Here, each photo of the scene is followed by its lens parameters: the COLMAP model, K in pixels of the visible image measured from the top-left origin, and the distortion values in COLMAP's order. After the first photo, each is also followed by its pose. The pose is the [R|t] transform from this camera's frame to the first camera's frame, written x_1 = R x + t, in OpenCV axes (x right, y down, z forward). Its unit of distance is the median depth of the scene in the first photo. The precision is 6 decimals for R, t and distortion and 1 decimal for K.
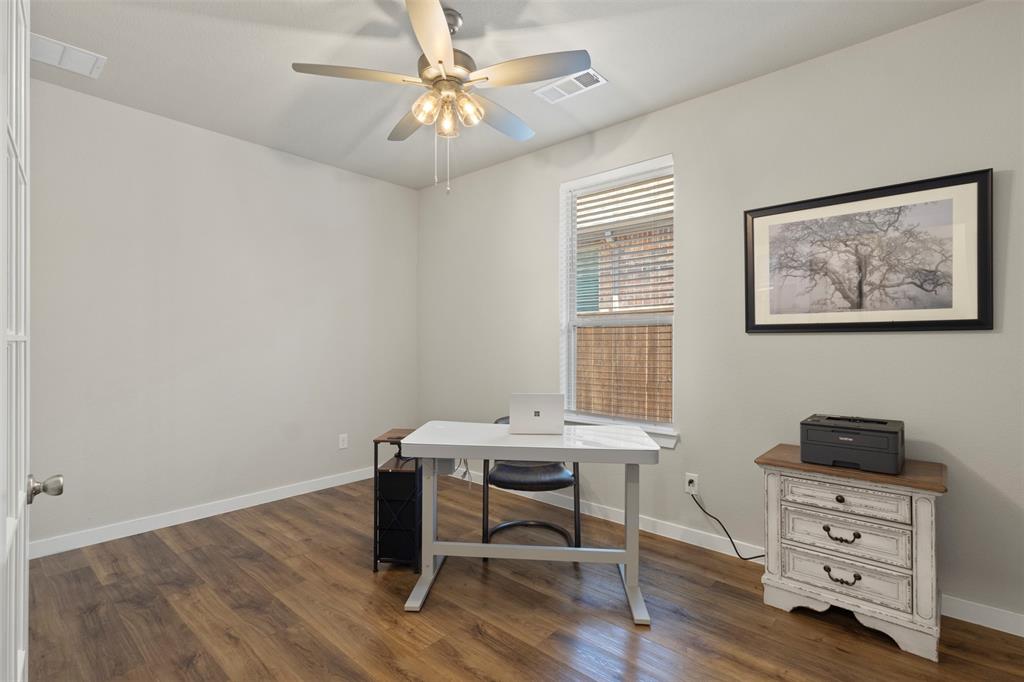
lens RADIAL K [[473.5, 0, 509.0], [0, 473.5, 335.7], [0, 0, 1]] dist [-0.002331, 0.001465]
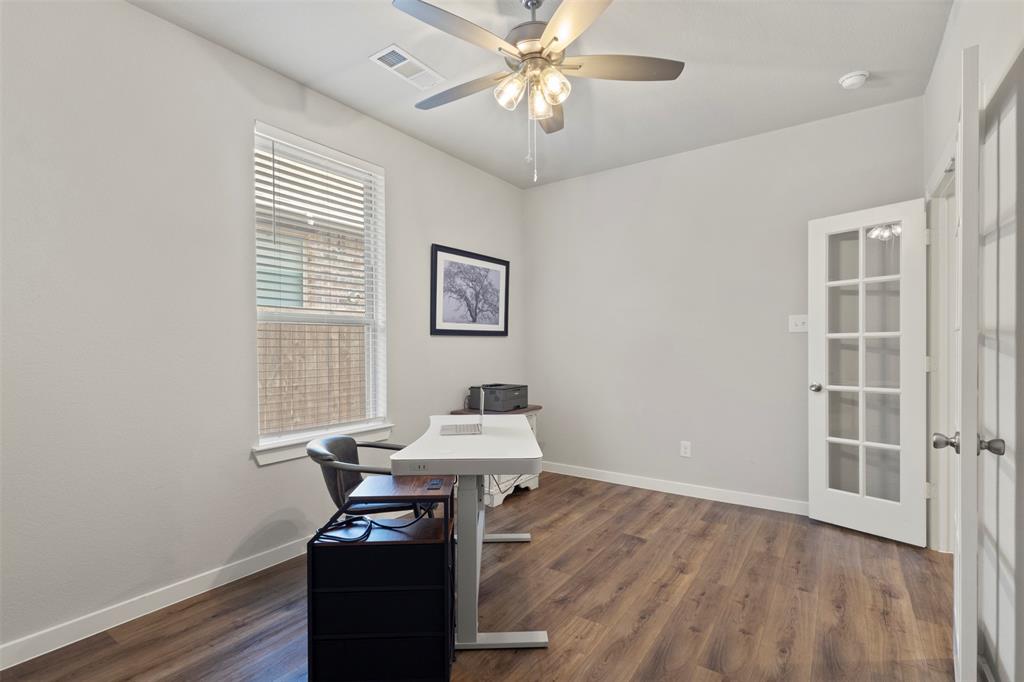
lens RADIAL K [[473.5, 0, 508.8], [0, 473.5, 345.6], [0, 0, 1]] dist [-0.002331, 0.001465]
pose [[-0.100881, -0.003220, 0.994893, -0.981304], [-0.005189, 0.999983, 0.002710, 0.022001], [-0.994885, -0.004889, -0.100896, 1.058112]]
